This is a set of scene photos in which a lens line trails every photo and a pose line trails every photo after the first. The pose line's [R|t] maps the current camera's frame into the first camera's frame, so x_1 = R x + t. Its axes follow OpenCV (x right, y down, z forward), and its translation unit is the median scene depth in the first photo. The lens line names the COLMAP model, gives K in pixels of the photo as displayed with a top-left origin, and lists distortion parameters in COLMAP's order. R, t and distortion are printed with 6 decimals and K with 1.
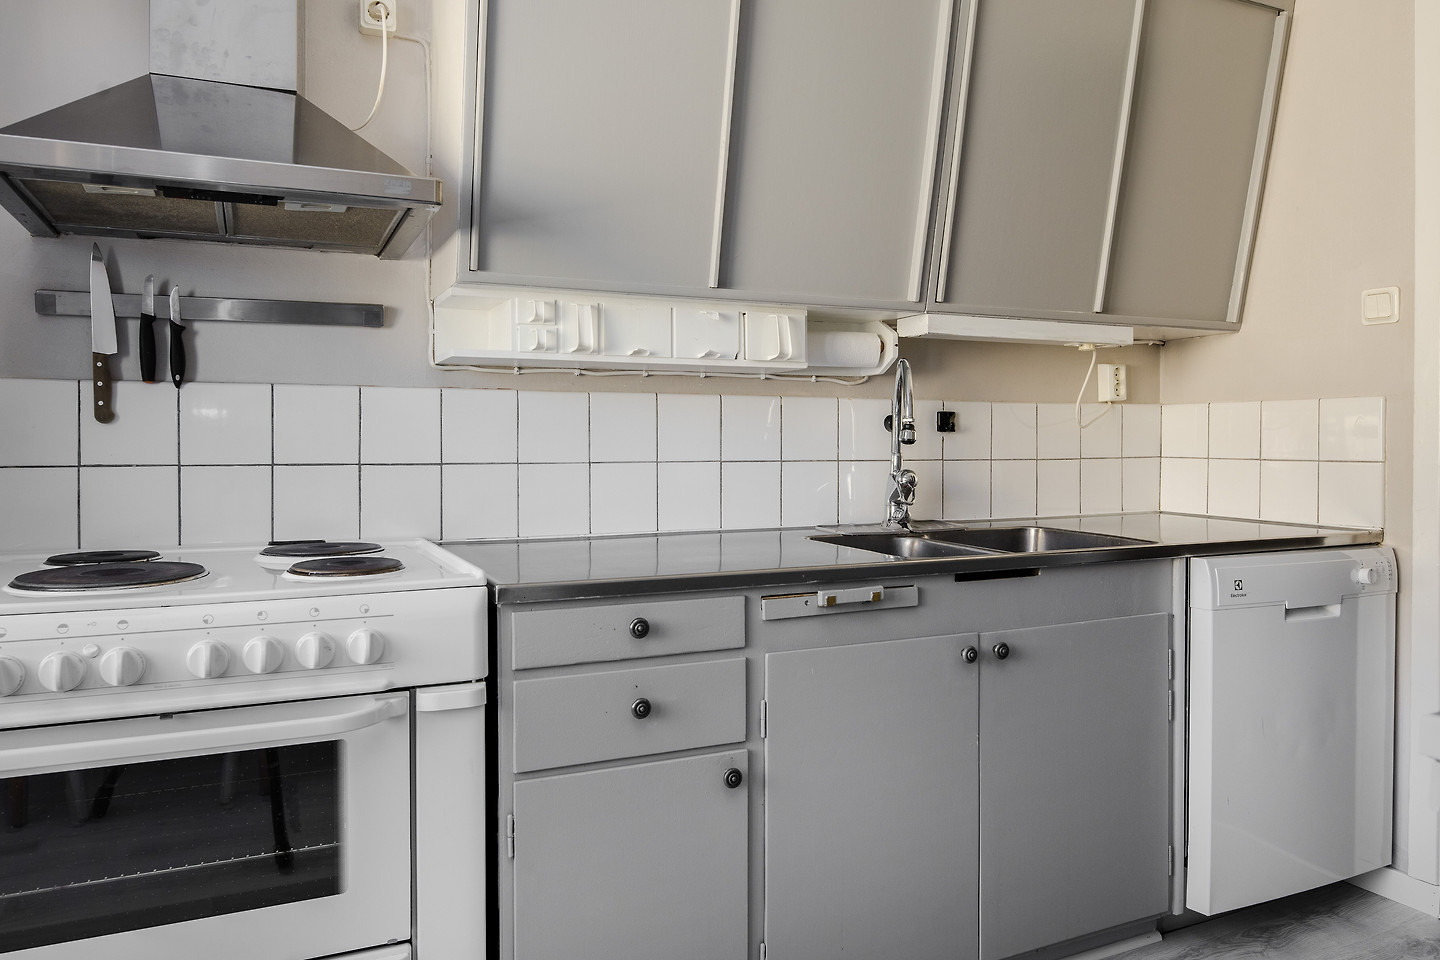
lens RADIAL K [[975.9, 0, 713.9], [0, 975.9, 456.7], [0, 0, 1]] dist [-0.006008, 0.003193]
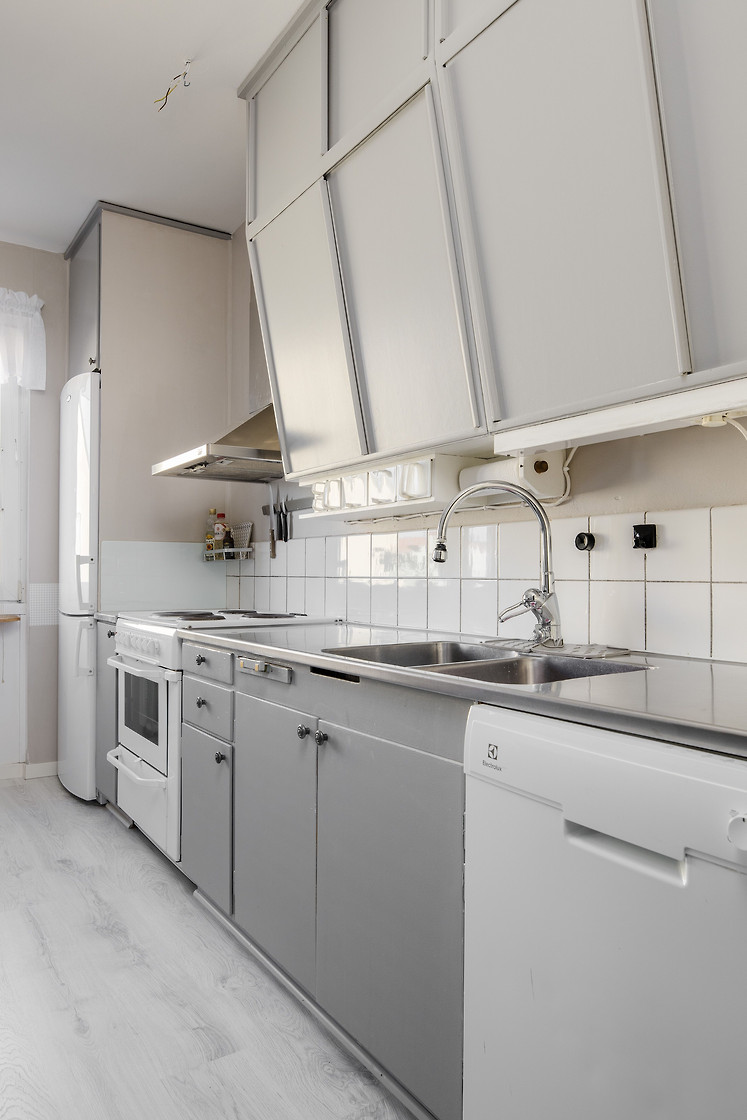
lens RADIAL K [[756.4, 0, 352.2], [0, 756.4, 568.5], [0, 0, 1]] dist [-0.003251, -0.001278]
pose [[0.127144, -0.009943, -0.991834, 1.044958], [-0.023351, 0.999643, -0.013015, 0.007933], [0.991609, 0.024815, 0.126866, 0.805272]]
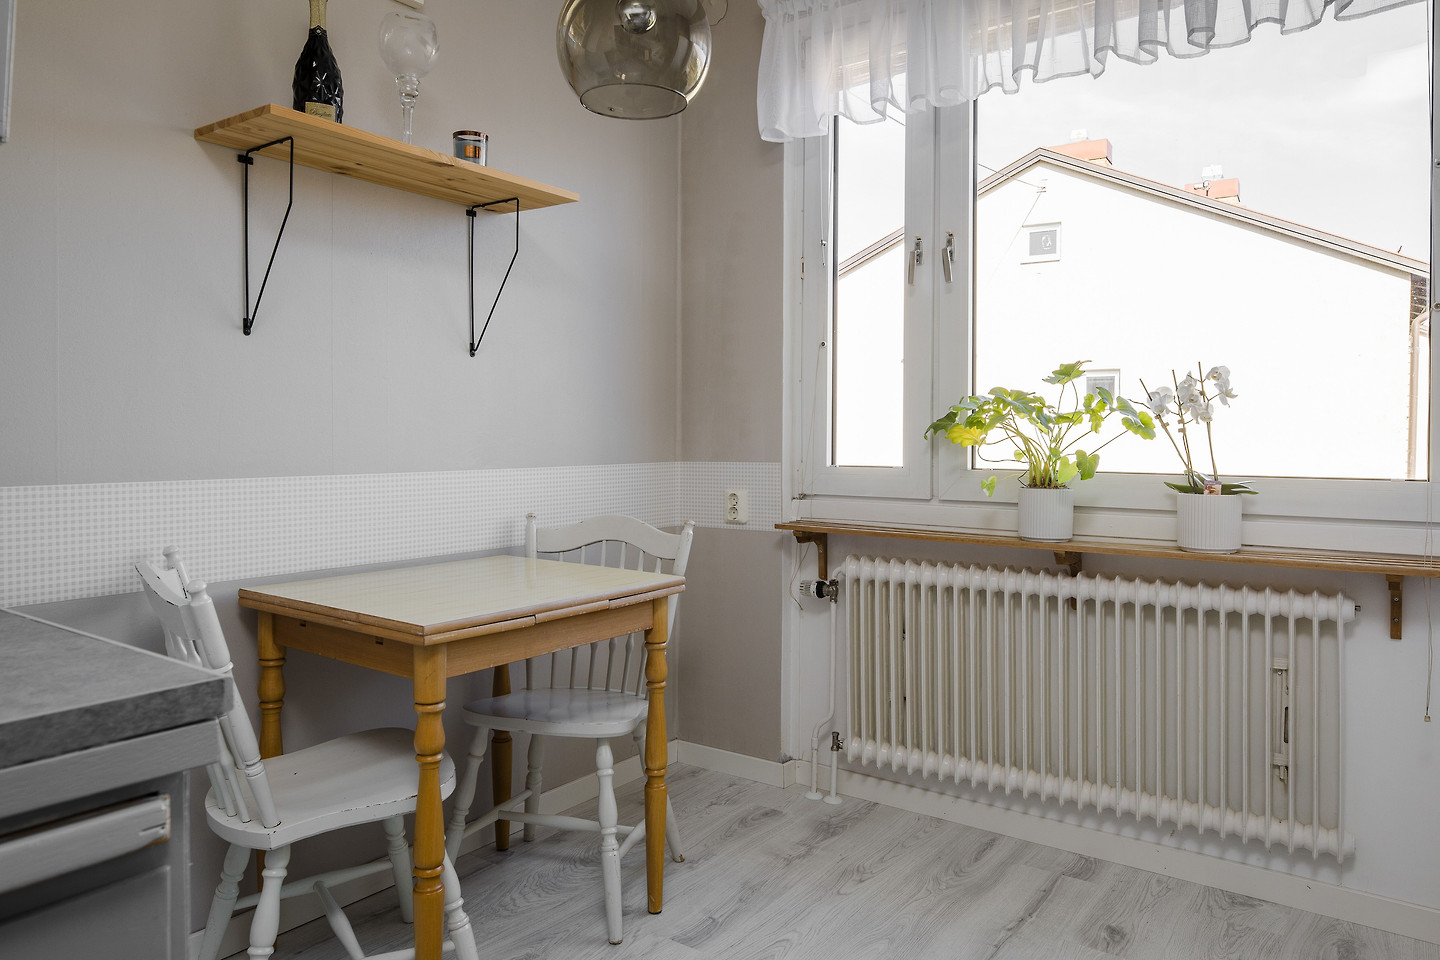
lens RADIAL K [[972.6, 0, 723.4], [0, 972.6, 459.5], [0, 0, 1]] dist [-0.003251, -0.001278]
pose [[-0.872197, 0.004663, -0.489132, 0.236301], [-0.019147, 0.998863, 0.043664, -0.012646], [0.488779, 0.047449, -0.871116, 0.701436]]
